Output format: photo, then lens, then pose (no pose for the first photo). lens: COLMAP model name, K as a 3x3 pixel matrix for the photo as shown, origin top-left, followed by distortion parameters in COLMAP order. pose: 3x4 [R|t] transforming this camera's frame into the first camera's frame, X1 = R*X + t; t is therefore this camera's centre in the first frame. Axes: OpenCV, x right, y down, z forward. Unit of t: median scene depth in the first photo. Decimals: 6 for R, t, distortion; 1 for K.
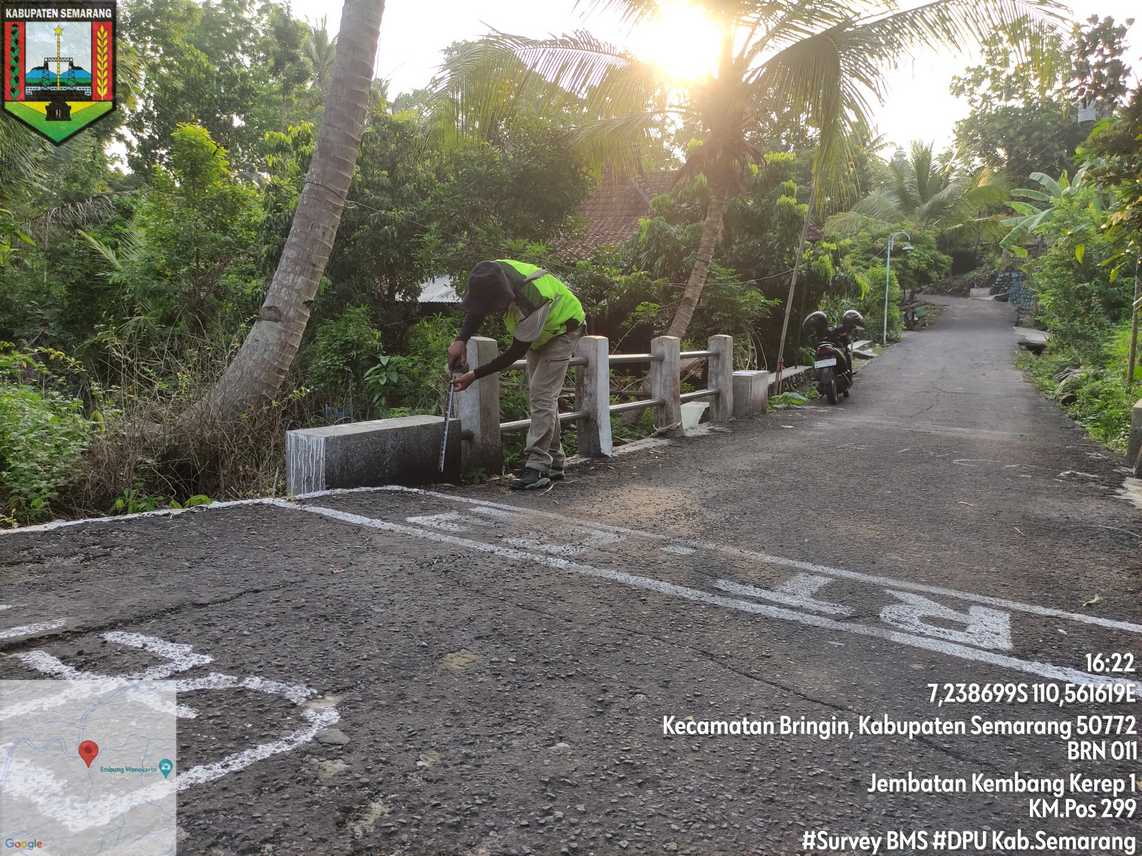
lens RADIAL K [[831.3, 0, 571.5], [0, 831.3, 424.7], [0, 0, 1]] dist [0.029159, -0.027981]
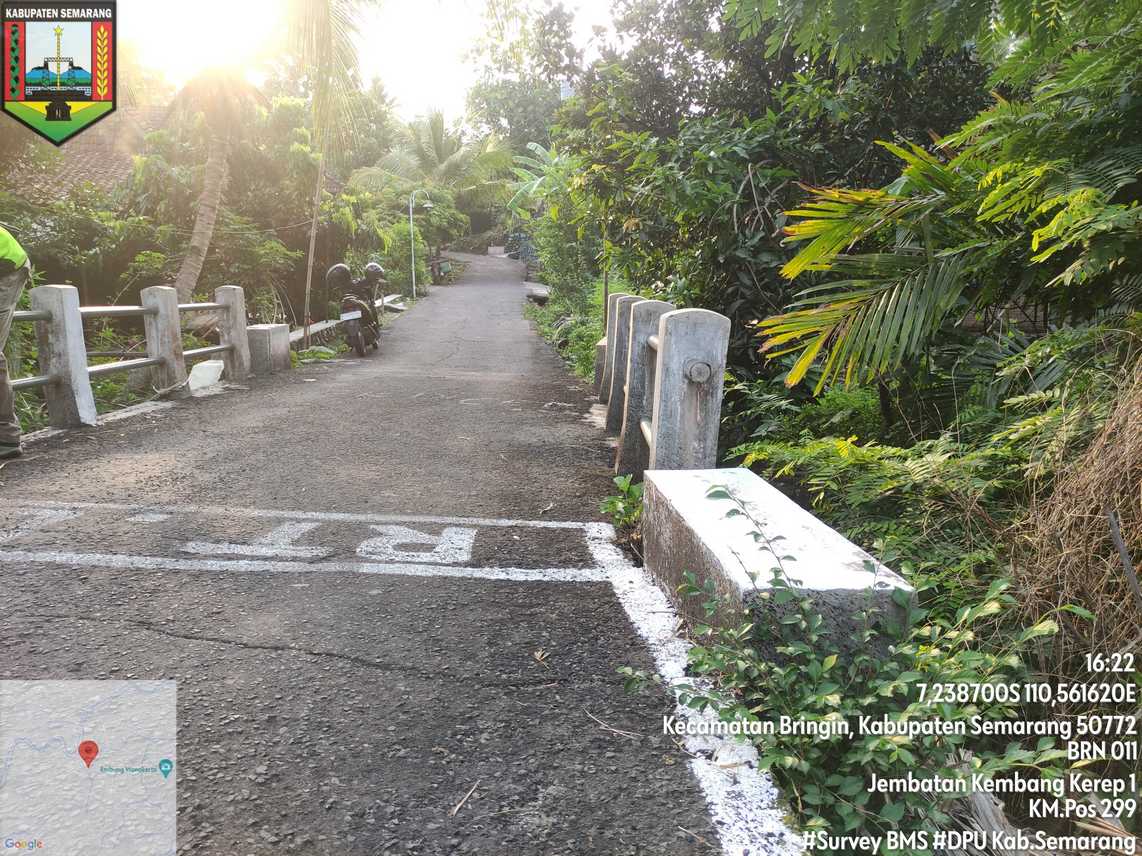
lens RADIAL K [[831.3, 0, 570.3], [0, 831.3, 425.0], [0, 0, 1]] dist [0.029159, -0.027981]
pose [[0.860268, -0.088708, 0.502065, 0.016842], [0.062230, 0.995654, 0.069290, 0.003733], [-0.506030, -0.028365, 0.862049, -0.000739]]
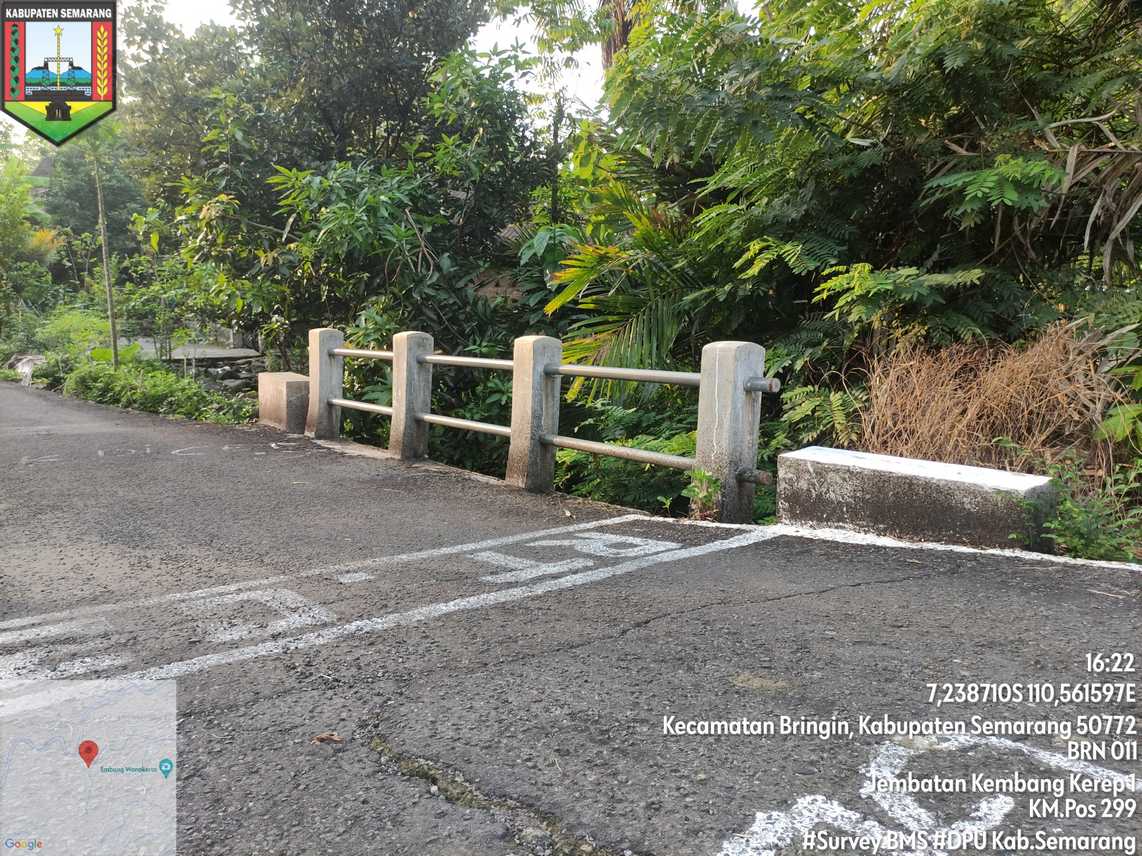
lens RADIAL K [[831.3, 0, 563.9], [0, 831.3, 431.0], [0, 0, 1]] dist [0.029159, -0.027981]
pose [[0.340815, -0.143331, 0.929140, -0.135831], [0.119950, 0.986862, 0.108237, -0.015717], [-0.932447, 0.074561, 0.353530, 0.111781]]
